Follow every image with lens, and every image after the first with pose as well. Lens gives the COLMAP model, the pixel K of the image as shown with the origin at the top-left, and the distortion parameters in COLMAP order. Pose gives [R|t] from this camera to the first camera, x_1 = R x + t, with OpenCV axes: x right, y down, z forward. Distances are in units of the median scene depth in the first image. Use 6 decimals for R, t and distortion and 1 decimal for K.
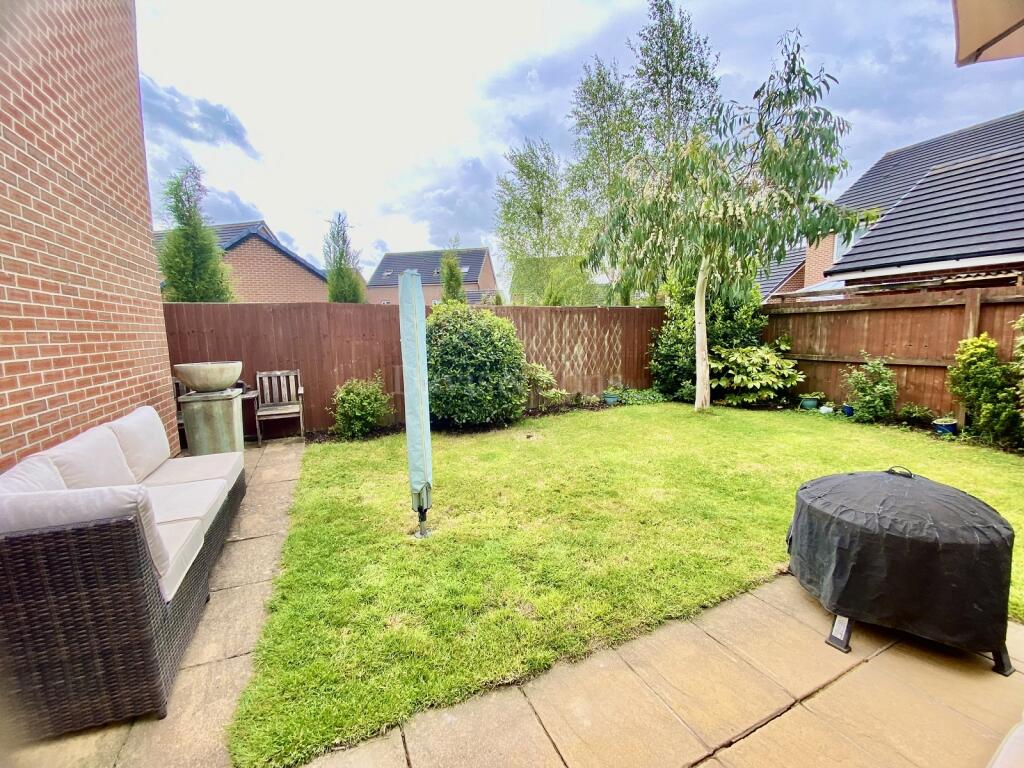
lens RADIAL K [[416.8, 0, 508.2], [0, 416.8, 380.9], [0, 0, 1]] dist [0.048010, -0.033950]
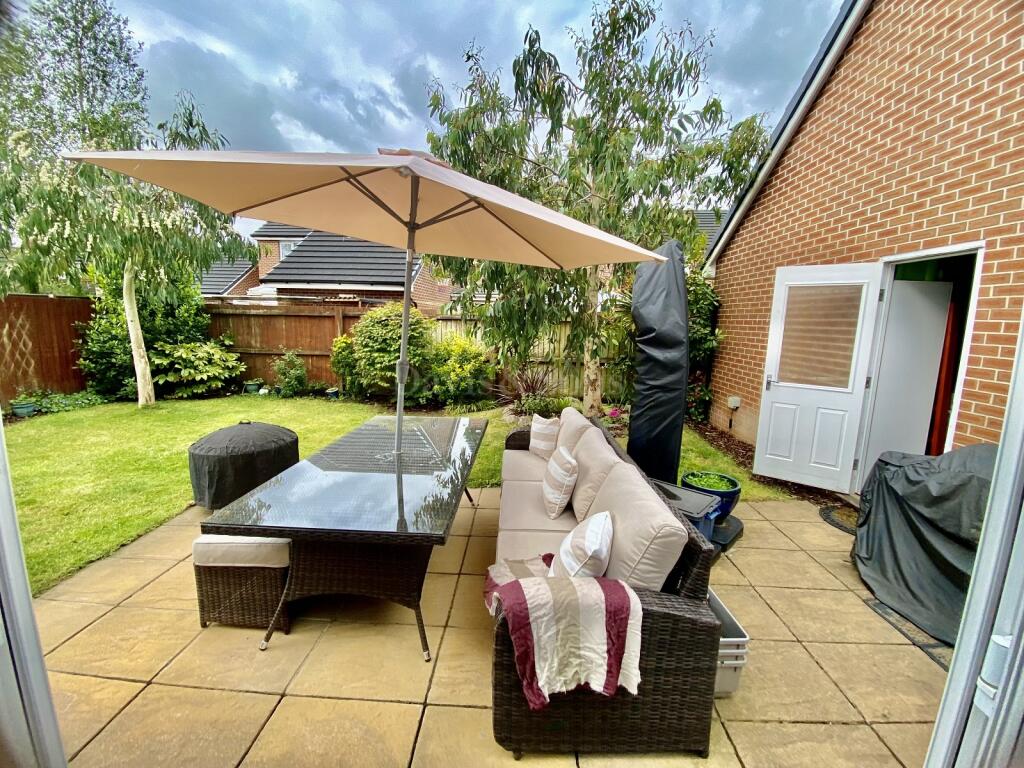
lens RADIAL K [[417.9, 0, 517.5], [0, 417.9, 381.3], [0, 0, 1]] dist [0.009346, -0.016581]
pose [[0.439808, -0.096777, 0.892862, -0.040034], [0.069968, 0.994848, 0.073366, -0.002051], [-0.895362, 0.030205, 0.444314, -0.245812]]
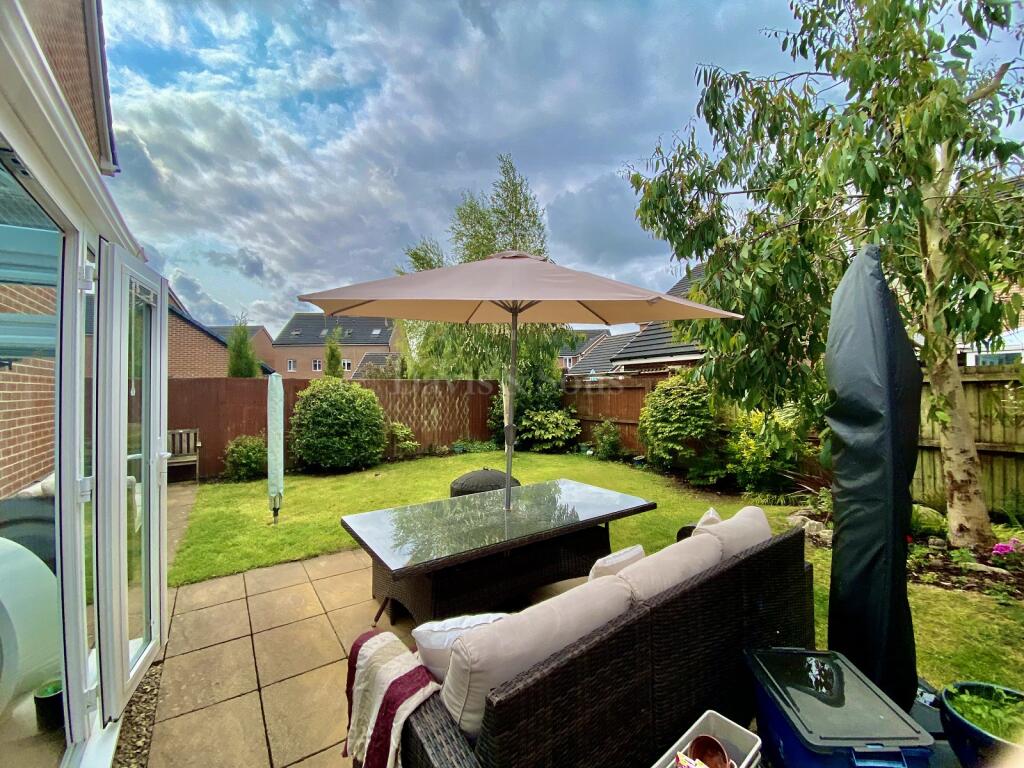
lens RADIAL K [[416.8, 0, 508.2], [0, 416.8, 380.9], [0, 0, 1]] dist [0.048010, -0.033950]
pose [[0.982838, 0.015167, 0.183849, 0.179360], [0.010186, 0.990632, -0.136176, 0.013392], [-0.184192, 0.135711, 0.973476, -0.415814]]
